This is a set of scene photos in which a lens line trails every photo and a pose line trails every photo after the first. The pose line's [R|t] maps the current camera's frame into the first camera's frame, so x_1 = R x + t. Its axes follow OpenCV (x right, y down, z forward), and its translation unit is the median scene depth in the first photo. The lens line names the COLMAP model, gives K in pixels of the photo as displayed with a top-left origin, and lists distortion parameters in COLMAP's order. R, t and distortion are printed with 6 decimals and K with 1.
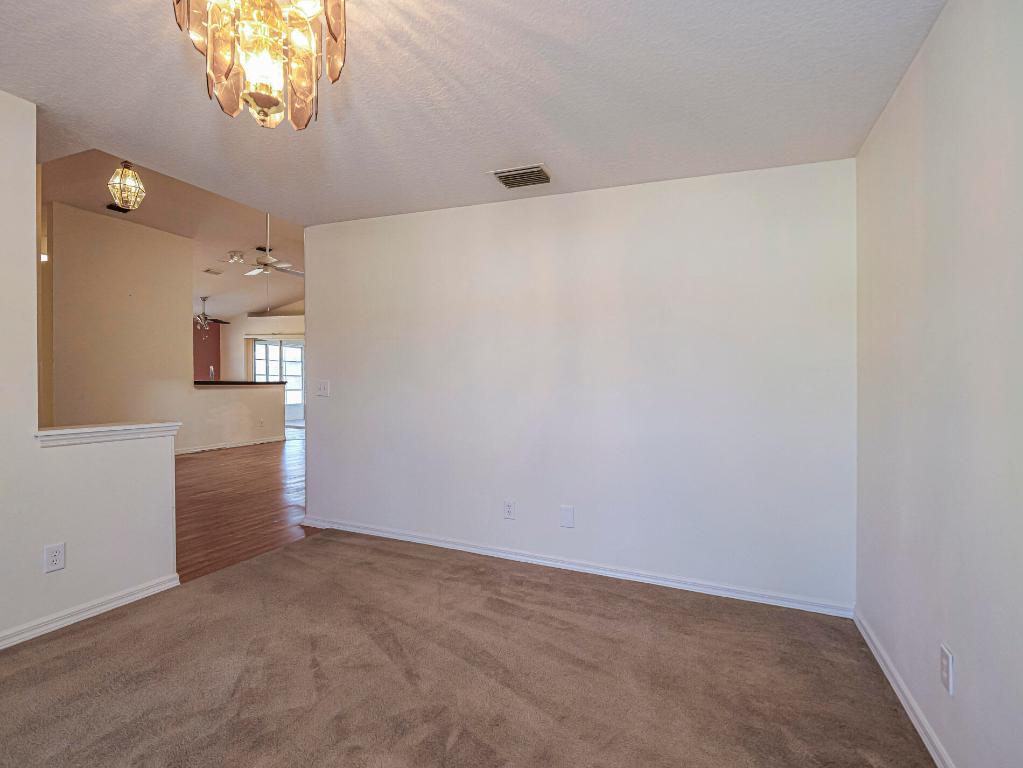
lens RADIAL K [[493.1, 0, 509.2], [0, 493.1, 389.9], [0, 0, 1]] dist [-0.018469, 0.001686]
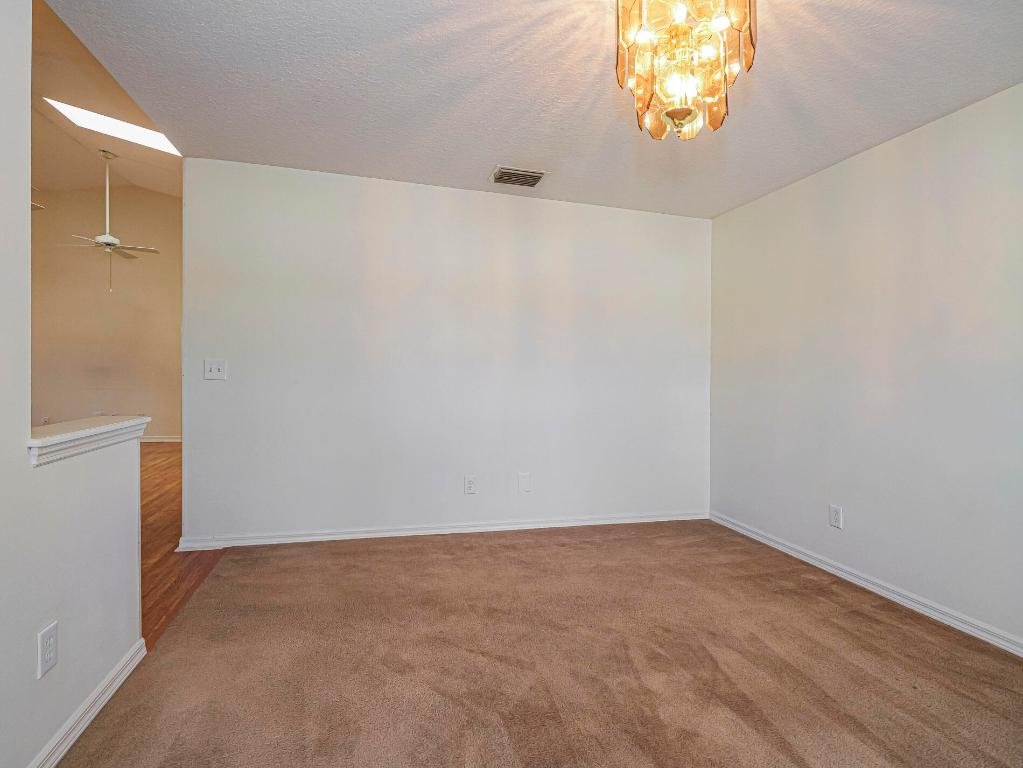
lens RADIAL K [[493.1, 0, 505.5], [0, 493.1, 375.4], [0, 0, 1]] dist [-0.018469, 0.001686]
pose [[0.791823, -0.005491, 0.610726, -0.703729], [0.004185, 0.999985, 0.003565, 0.007224], [-0.610737, -0.000267, 0.791834, 0.151751]]
